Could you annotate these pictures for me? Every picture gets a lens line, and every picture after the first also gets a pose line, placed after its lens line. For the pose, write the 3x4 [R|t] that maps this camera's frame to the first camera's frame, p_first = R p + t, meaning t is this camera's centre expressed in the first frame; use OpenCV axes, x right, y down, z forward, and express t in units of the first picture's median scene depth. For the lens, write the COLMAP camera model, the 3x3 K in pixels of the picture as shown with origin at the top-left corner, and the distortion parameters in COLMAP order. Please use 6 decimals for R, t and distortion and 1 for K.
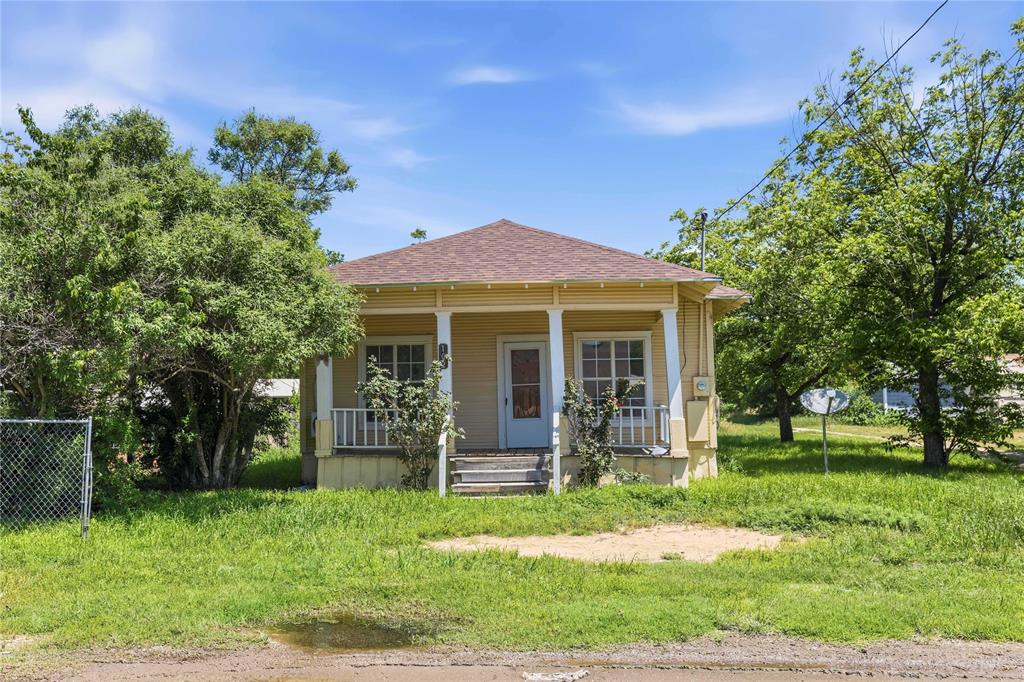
lens RADIAL K [[967.2, 0, 462.0], [0, 967.2, 341.1], [0, 0, 1]] dist [-0.014297, 0.005061]
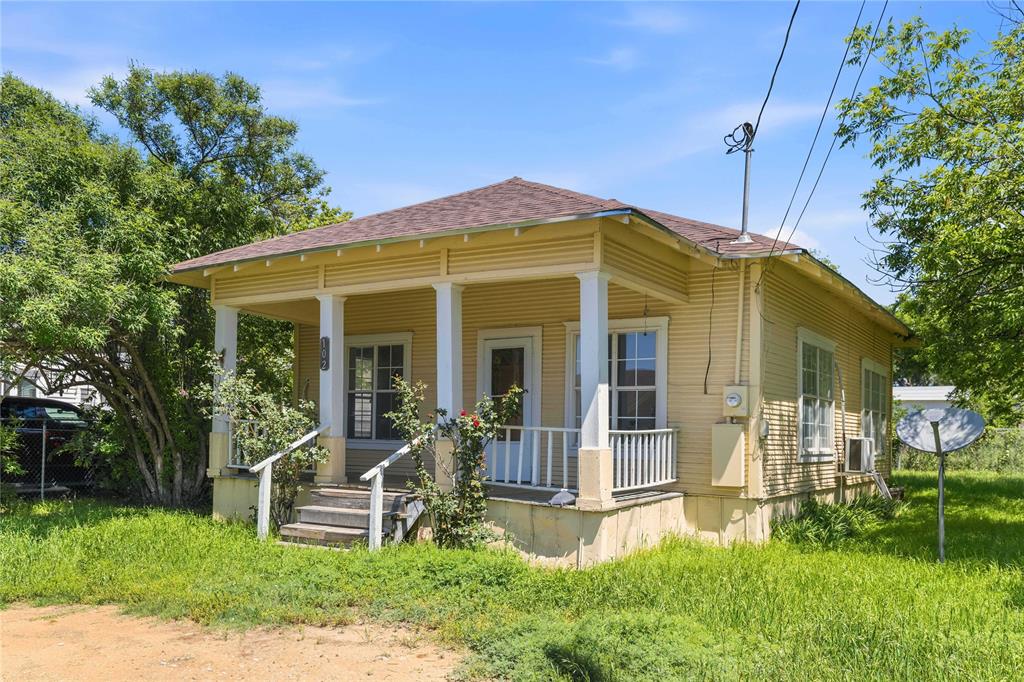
lens RADIAL K [[856.7, 0, 512.0], [0, 856.7, 398.6], [0, 0, 1]] dist [0.005635, 0.005896]
pose [[0.881005, 0.012150, -0.472950, 0.458685], [0.001231, 0.999608, 0.027973, 0.034736], [0.473105, -0.025227, 0.880645, 0.513803]]
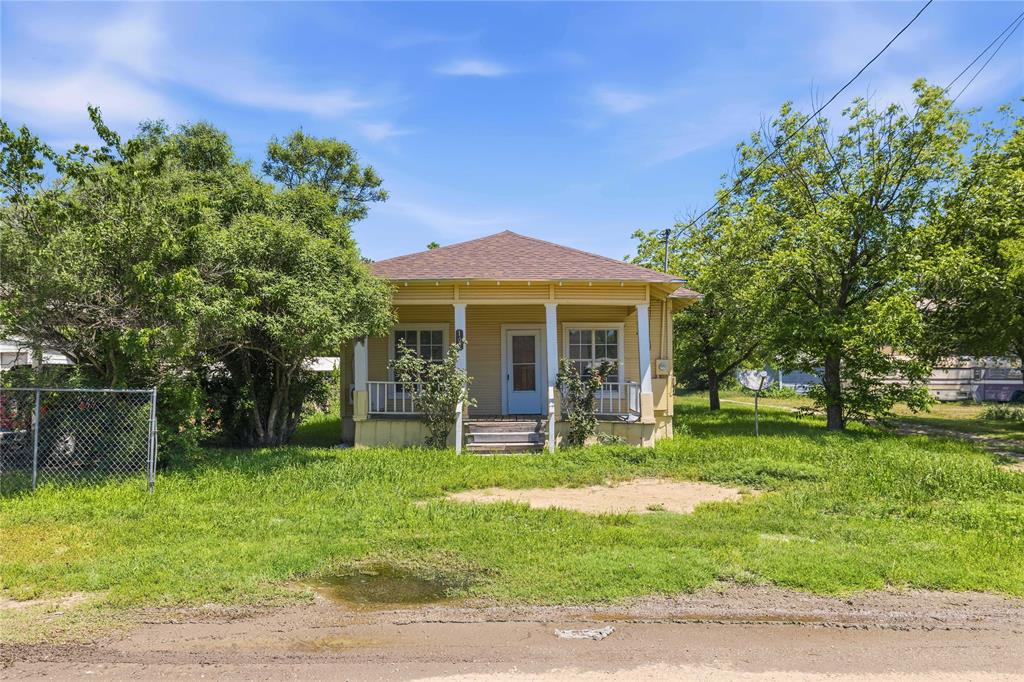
lens RADIAL K [[717.3, 0, 514.1], [0, 717.3, 370.8], [0, 0, 1]] dist [0.003022, -0.005251]
pose [[0.997121, 0.012110, 0.074848, -0.019196], [-0.016186, 0.998405, 0.054093, 0.004958], [-0.074074, -0.055149, 0.995727, 0.093111]]
